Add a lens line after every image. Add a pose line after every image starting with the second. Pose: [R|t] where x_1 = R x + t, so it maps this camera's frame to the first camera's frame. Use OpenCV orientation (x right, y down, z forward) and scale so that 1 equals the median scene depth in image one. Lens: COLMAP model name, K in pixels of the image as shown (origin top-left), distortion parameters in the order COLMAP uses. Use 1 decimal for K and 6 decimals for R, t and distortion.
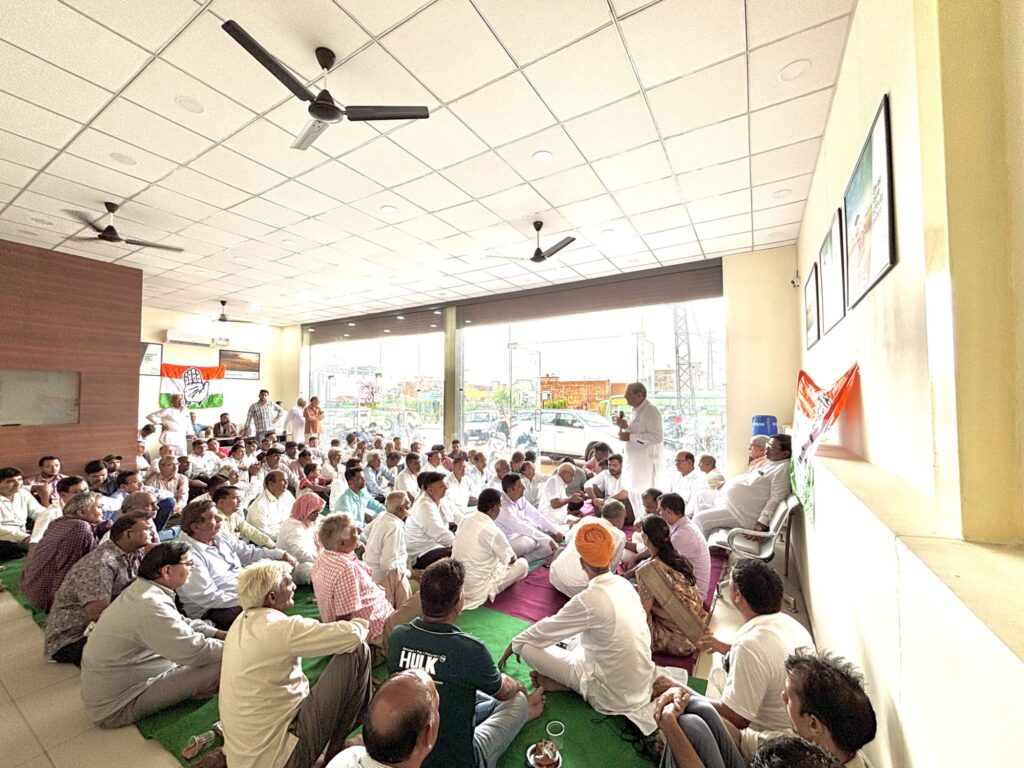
lens RADIAL K [[410.6, 0, 512.0], [0, 410.6, 384.0], [0, 0, 1]] dist [-0.000411, -0.000268]
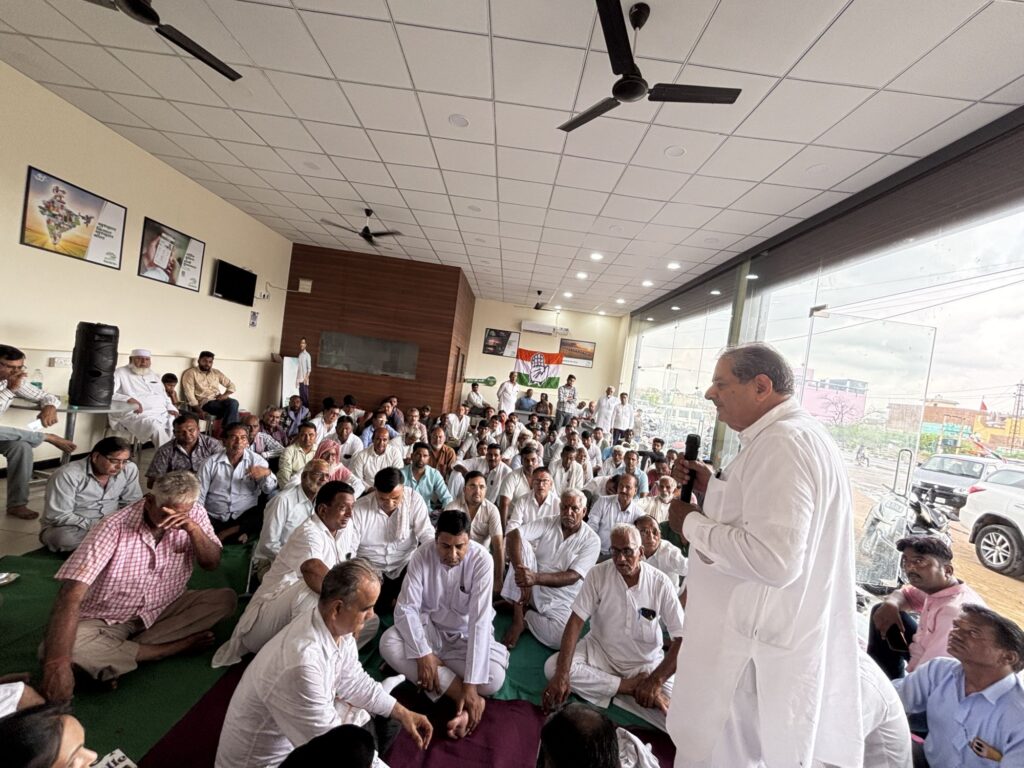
lens RADIAL K [[410.6, 0, 512.0], [0, 410.6, 384.0], [0, 0, 1]] dist [-0.000411, -0.000268]
pose [[0.510332, 0.082097, -0.856050, 0.206223], [-0.099193, 0.994408, 0.036232, 0.014078], [0.854238, 0.066424, 0.515622, 0.331323]]
